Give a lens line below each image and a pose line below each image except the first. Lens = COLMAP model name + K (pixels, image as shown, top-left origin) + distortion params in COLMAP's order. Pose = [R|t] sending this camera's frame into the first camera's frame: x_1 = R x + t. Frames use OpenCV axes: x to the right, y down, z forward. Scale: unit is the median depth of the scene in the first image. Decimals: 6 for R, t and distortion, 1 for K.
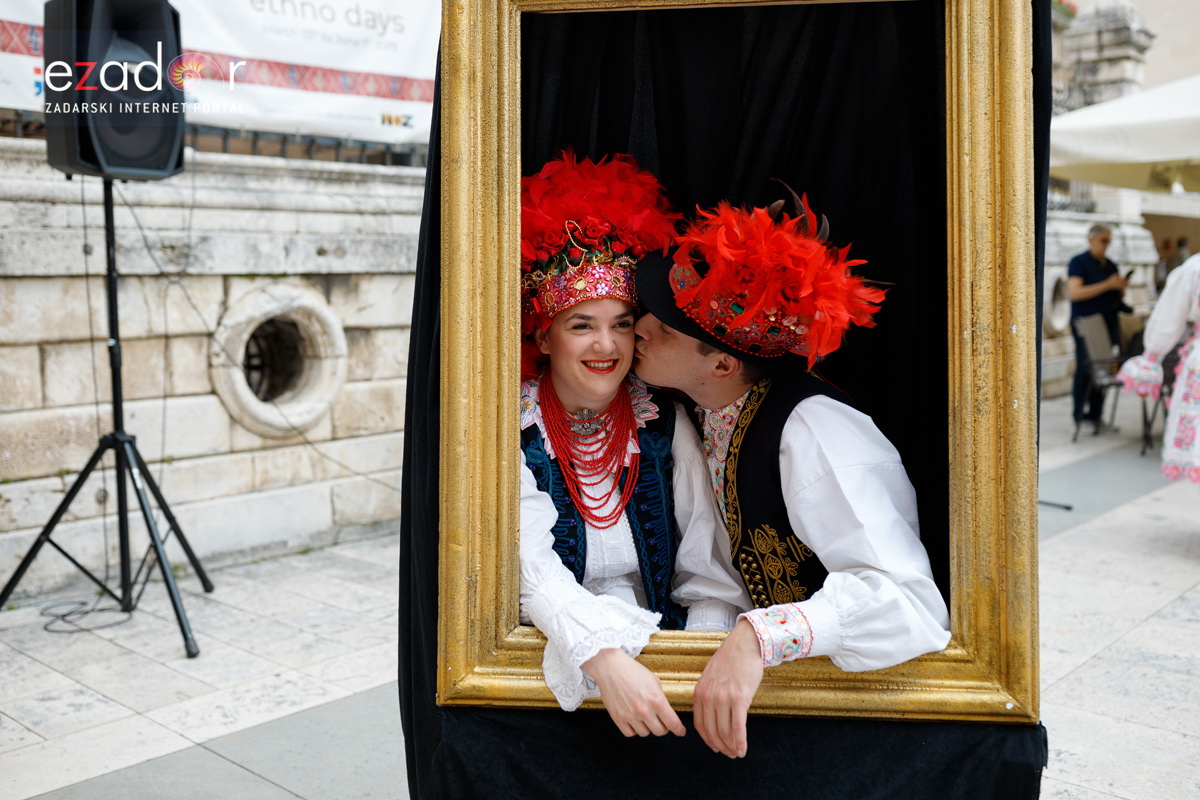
lens RADIAL K [[1150.8, 0, 601.0], [0, 1150.8, 403.8], [0, 0, 1]] dist [-0.009108, -0.006107]
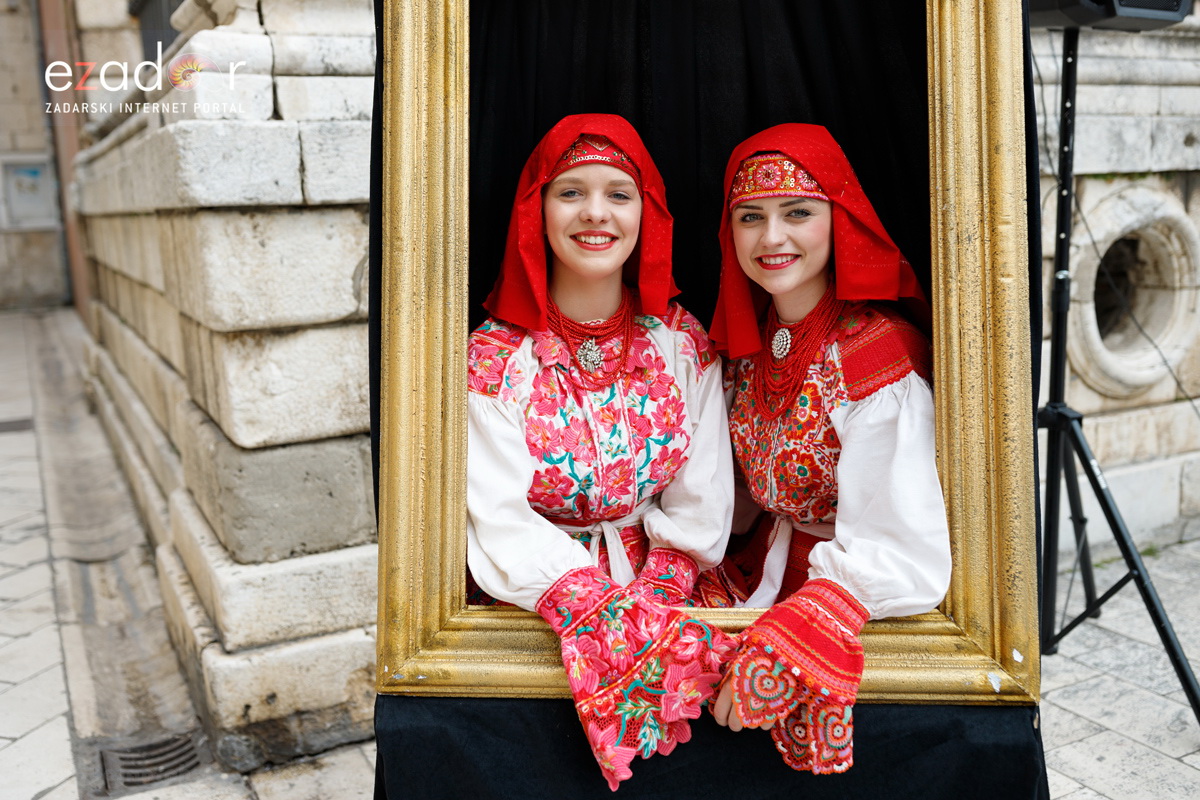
lens RADIAL K [[1150.8, 0, 601.0], [0, 1150.8, 403.8], [0, 0, 1]] dist [-0.009108, -0.006107]
pose [[0.935891, 0.036558, -0.350389, -0.342056], [-0.009950, 0.996947, 0.077440, -0.020809], [0.352150, -0.068989, 0.933397, 0.198650]]
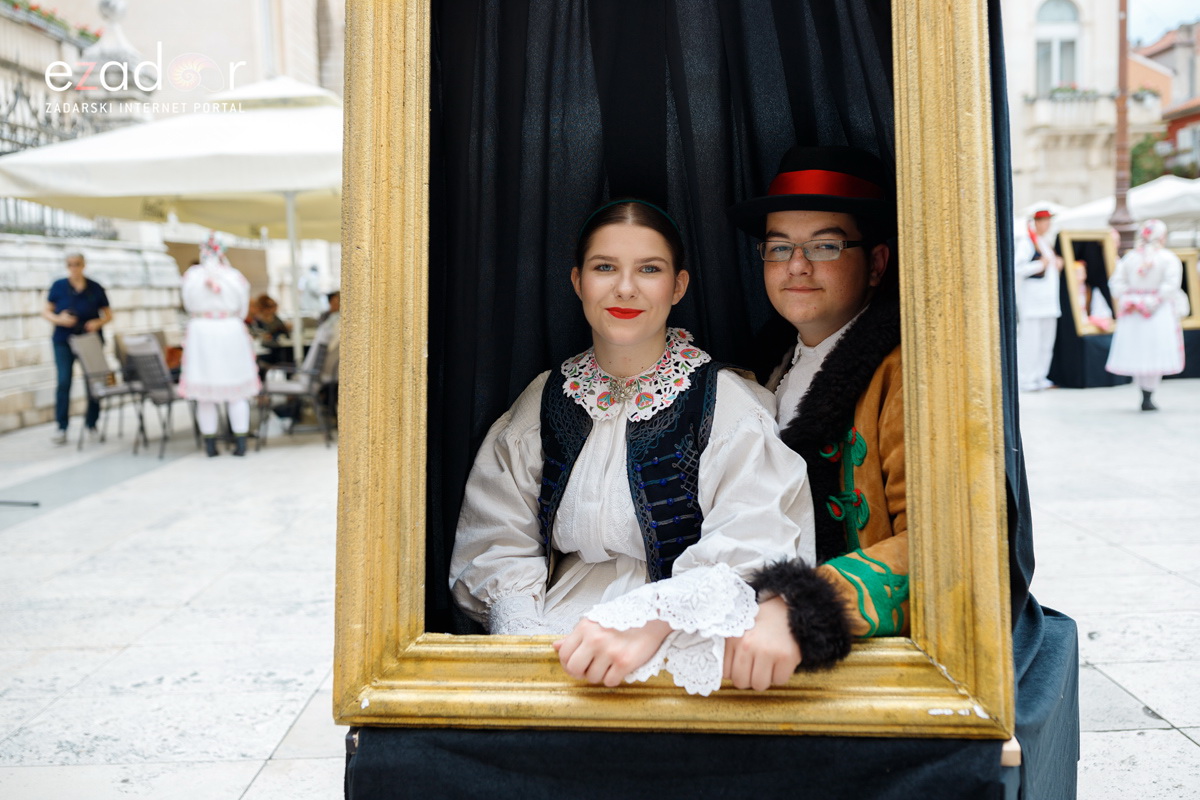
lens RADIAL K [[1150.8, 0, 601.0], [0, 1150.8, 403.8], [0, 0, 1]] dist [-0.009108, -0.006107]
pose [[0.738784, -0.079407, 0.669248, 0.089177], [0.094758, 0.995409, 0.013503, 0.036152], [-0.667247, 0.053441, 0.742916, -0.234754]]
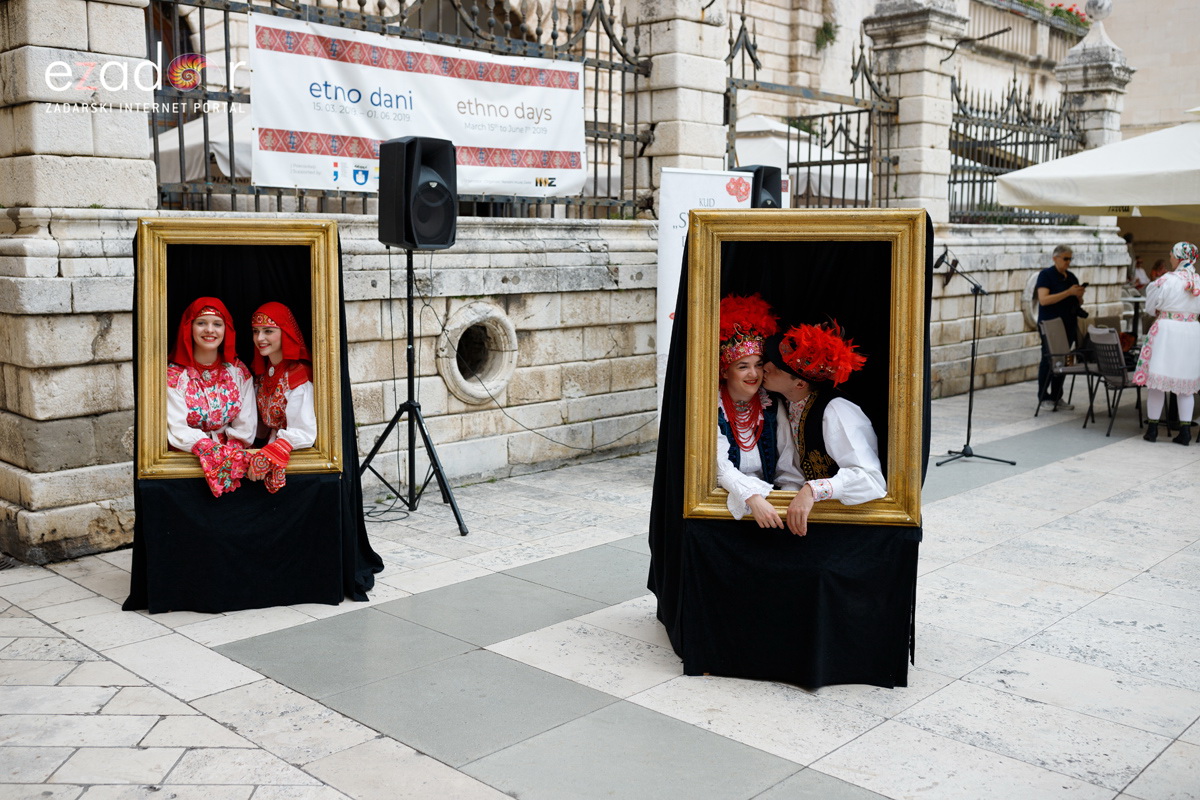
lens RADIAL K [[1150.8, 0, 601.0], [0, 1150.8, 403.8], [0, 0, 1]] dist [-0.009108, -0.006107]
pose [[0.999707, 0.018031, -0.016148, -0.095438], [-0.017521, 0.999361, 0.031150, -0.021563], [0.016699, -0.030858, 0.999384, -0.505217]]
